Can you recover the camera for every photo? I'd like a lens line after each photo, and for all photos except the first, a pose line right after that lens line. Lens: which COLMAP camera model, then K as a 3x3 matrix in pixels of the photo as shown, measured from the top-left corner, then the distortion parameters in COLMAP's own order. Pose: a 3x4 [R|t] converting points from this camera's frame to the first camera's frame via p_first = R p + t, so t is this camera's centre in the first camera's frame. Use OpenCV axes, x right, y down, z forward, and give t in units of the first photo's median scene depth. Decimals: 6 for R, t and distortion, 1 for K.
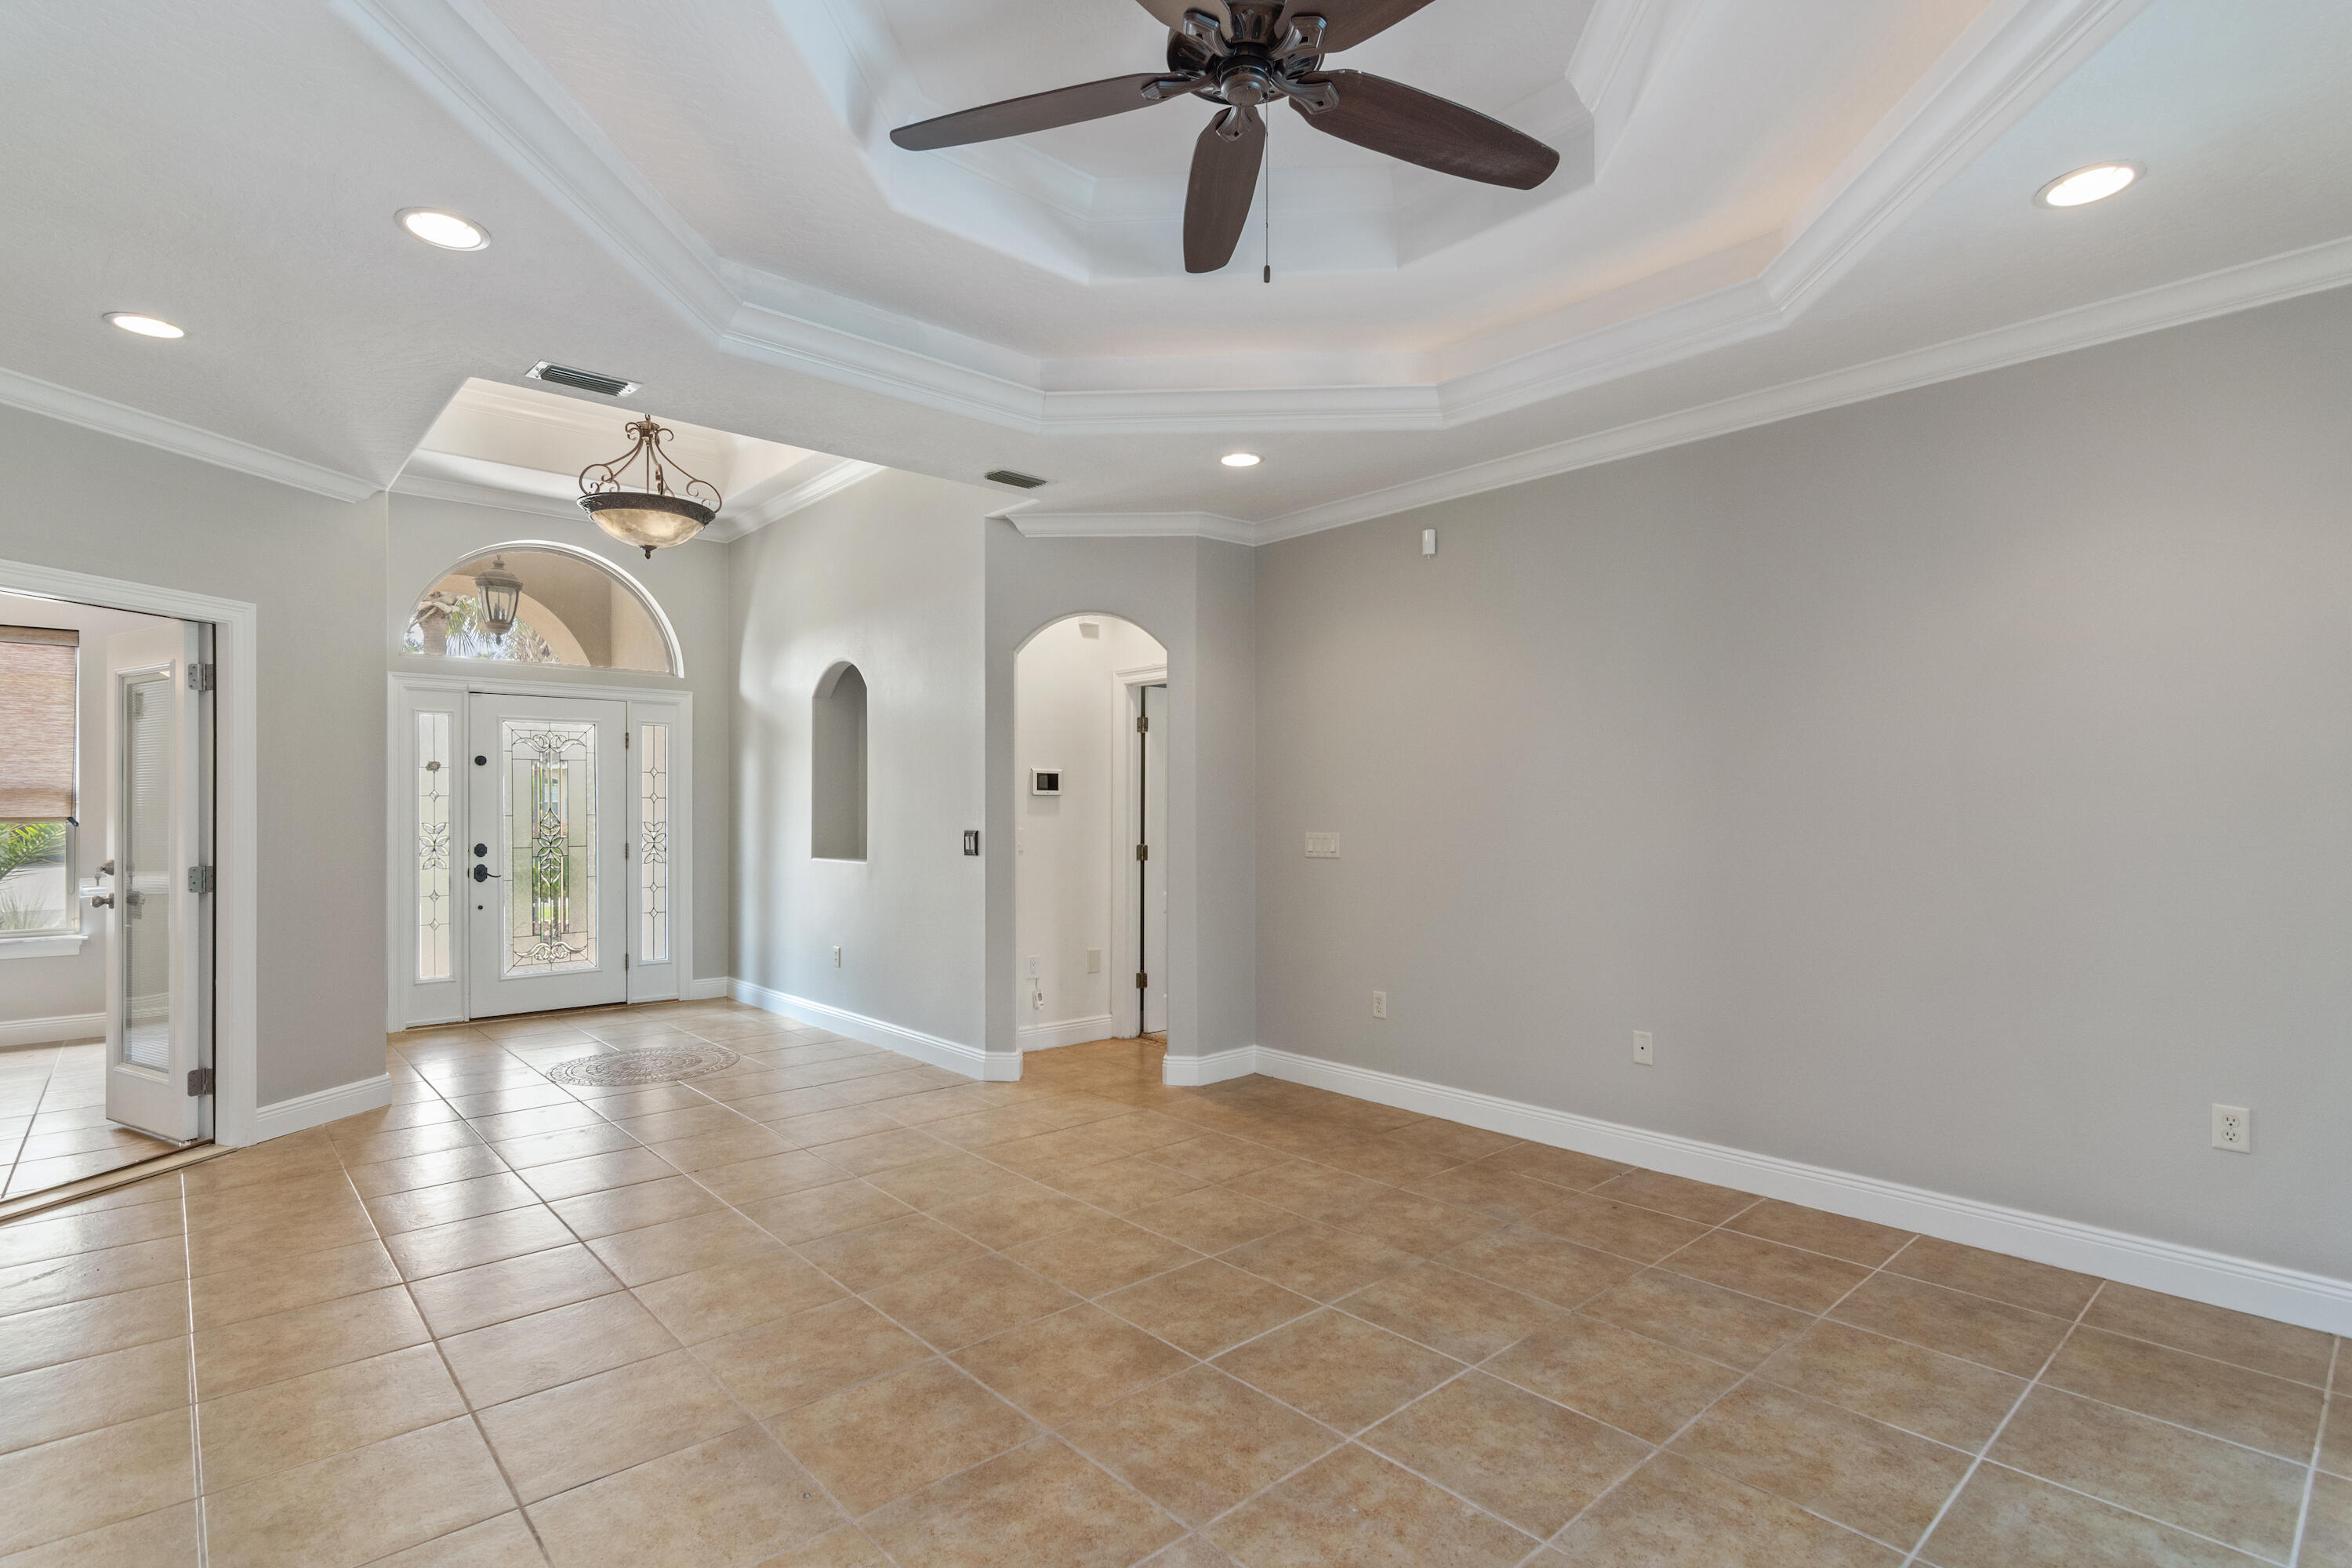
lens RADIAL K [[1148.0, 0, 1190.1], [0, 1148.0, 818.0], [0, 0, 1]] dist [0.002787, 0.000615]
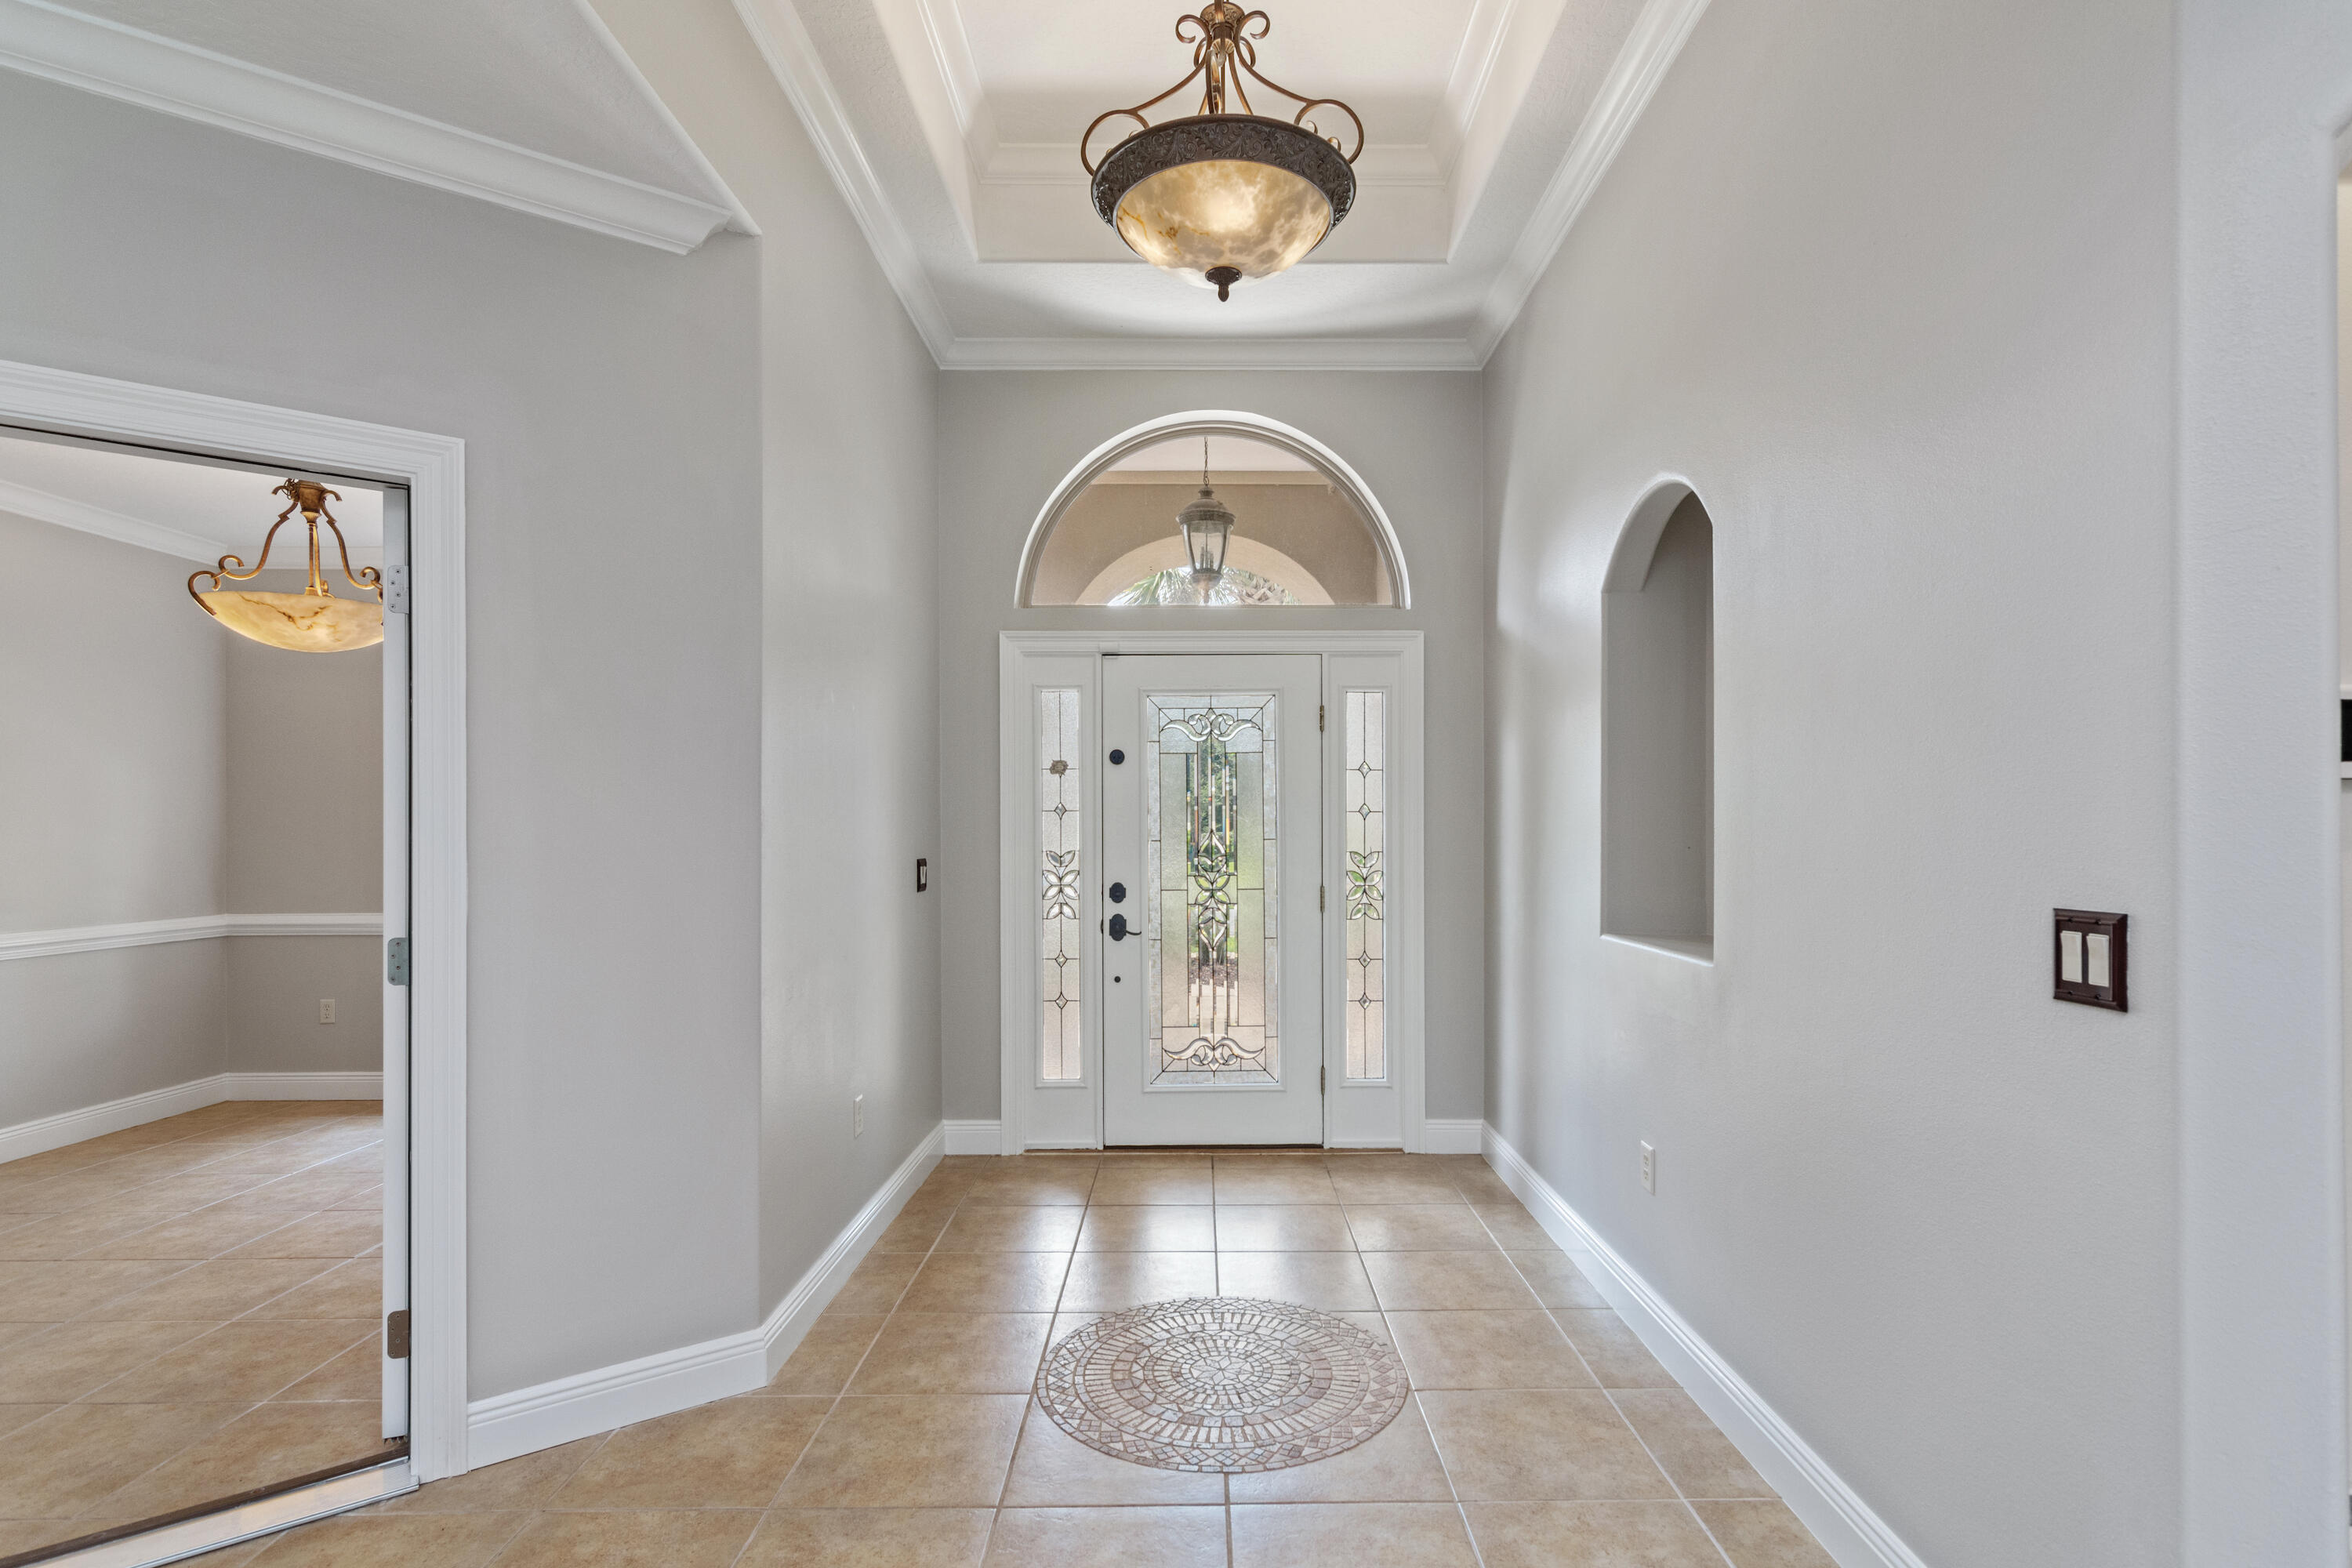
lens RADIAL K [[1152.2, 0, 1224.8], [0, 1152.2, 825.8], [0, 0, 1]] dist [-0.000874, -0.000468]
pose [[0.752429, -0.003353, -0.658665, -0.135570], [-0.003551, 0.999952, -0.009146, -0.004566], [0.658664, 0.009220, 0.752381, 0.545881]]
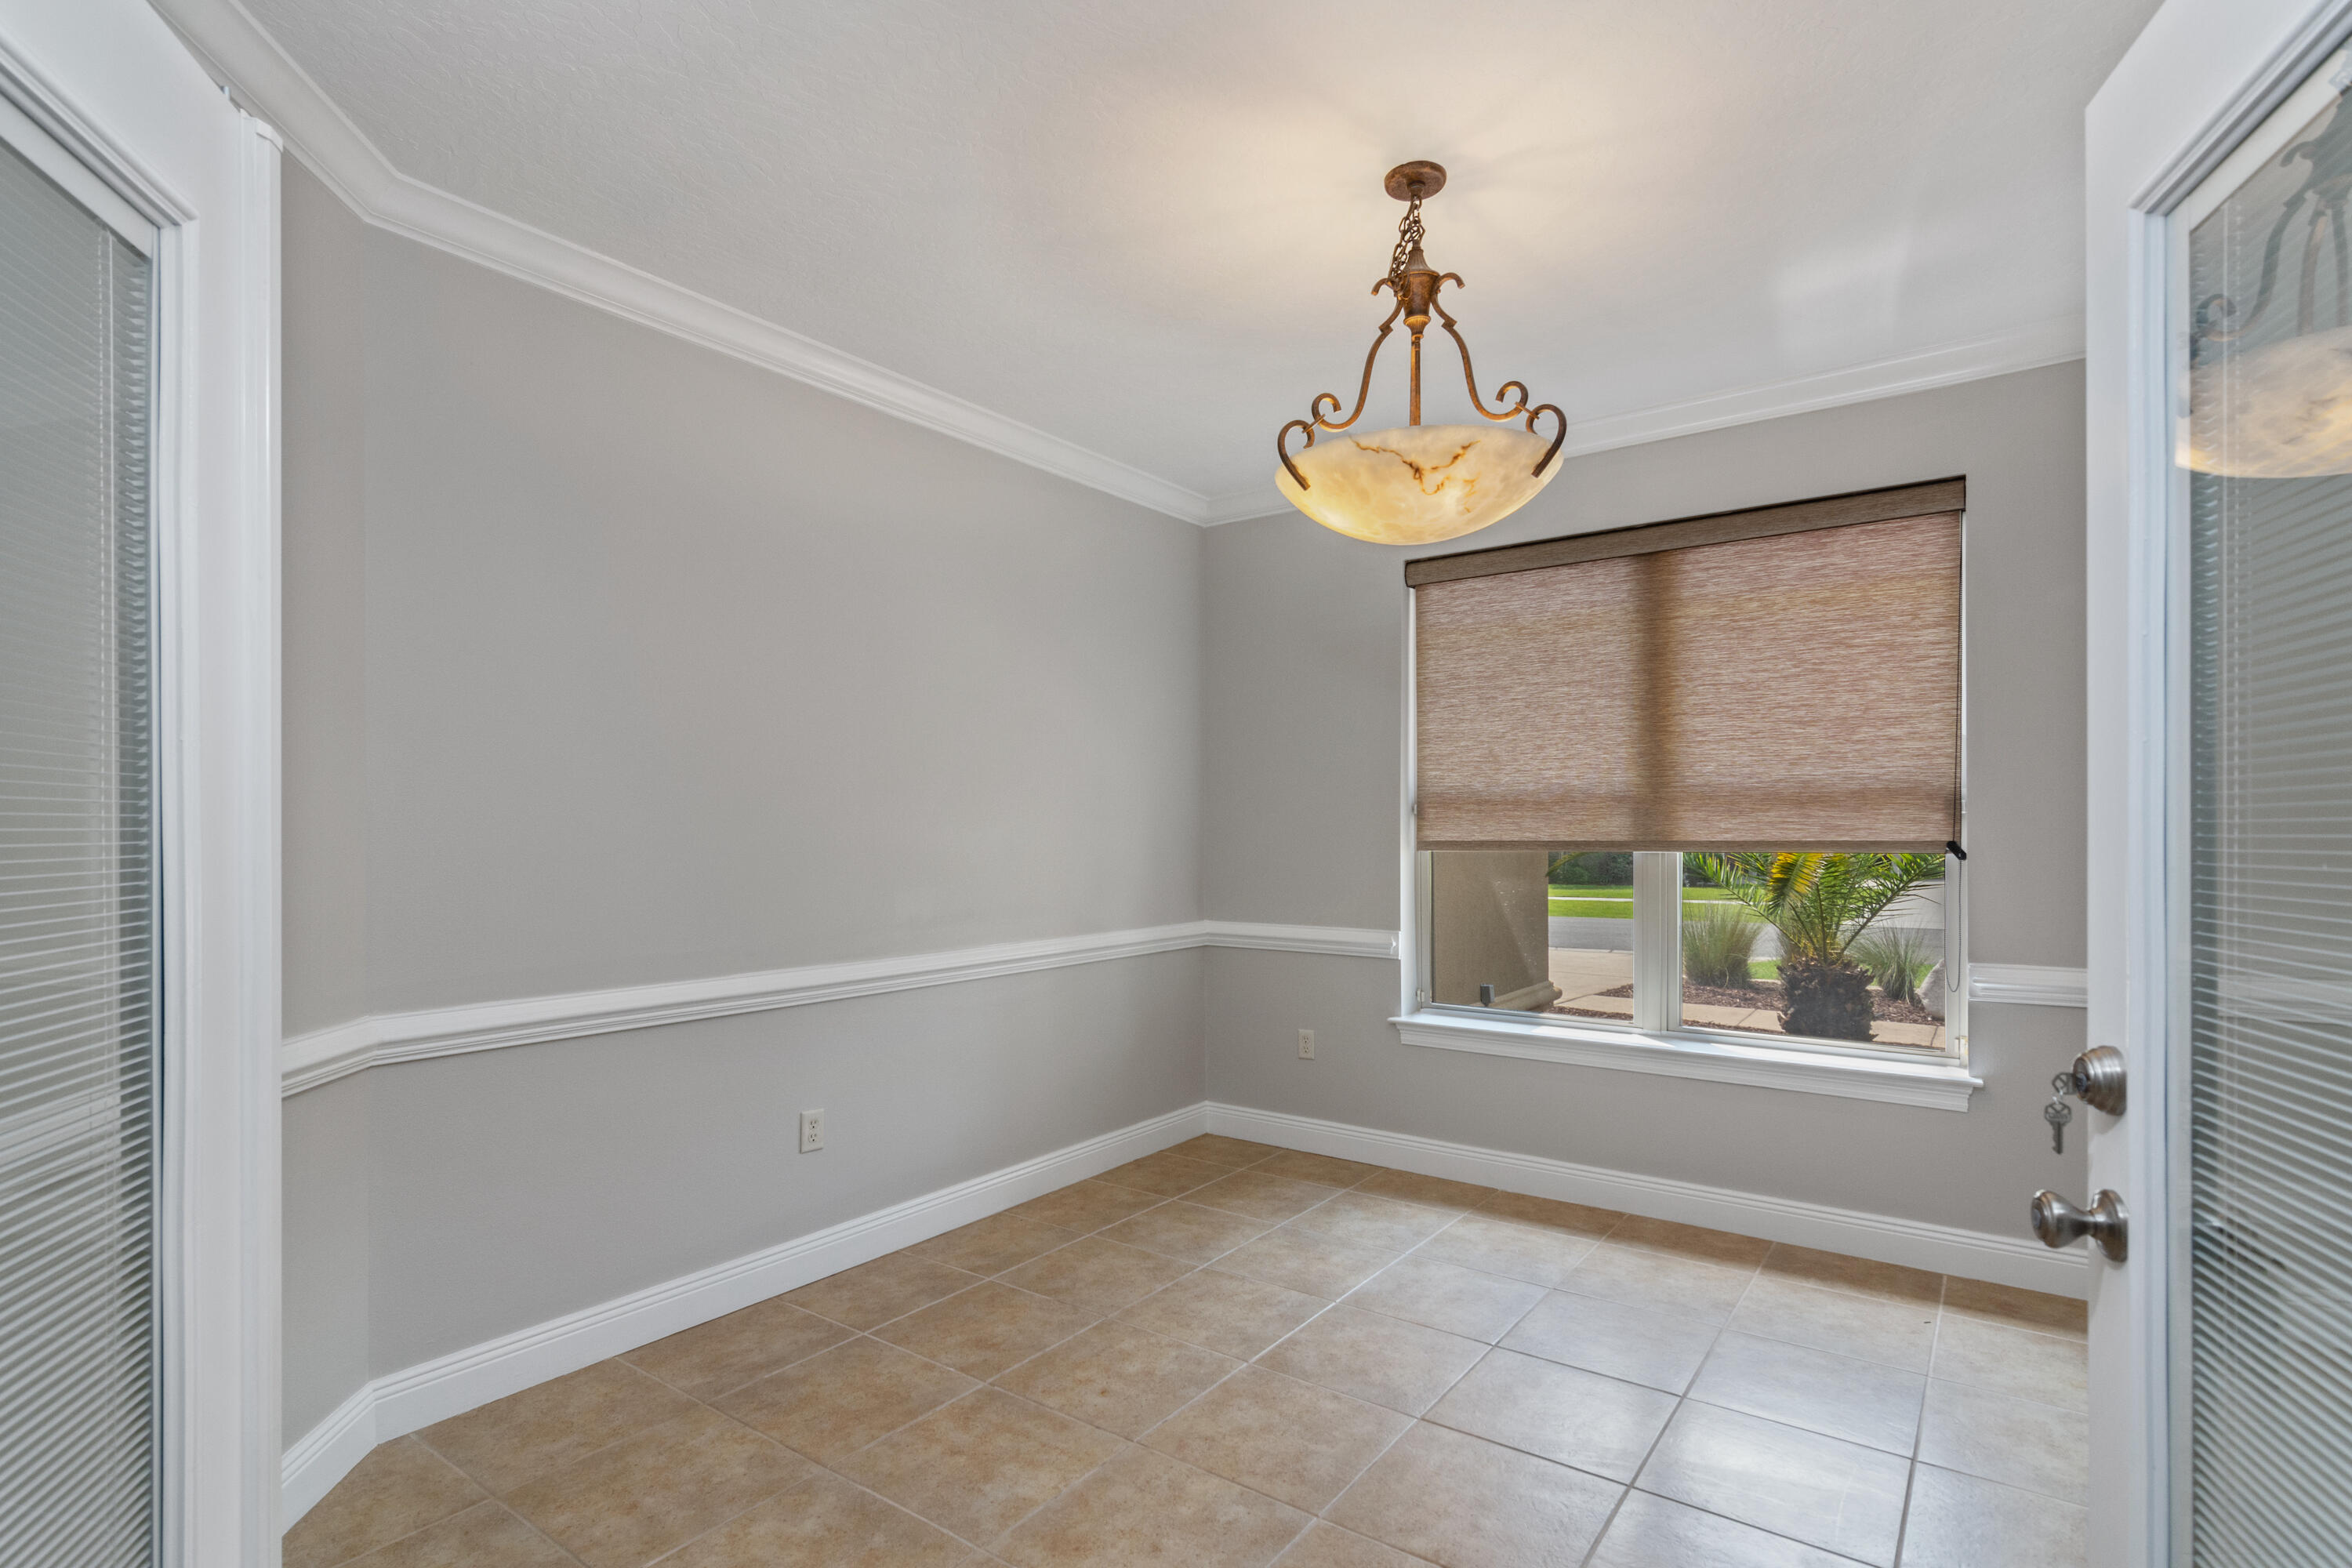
lens RADIAL K [[1148.0, 0, 1190.1], [0, 1148.0, 818.0], [0, 0, 1]] dist [0.002787, 0.000615]
pose [[0.215795, -0.006138, -0.976419, -0.517657], [-0.005540, 0.999956, -0.007511, -0.004899], [0.976423, 0.007030, 0.215752, 0.530314]]
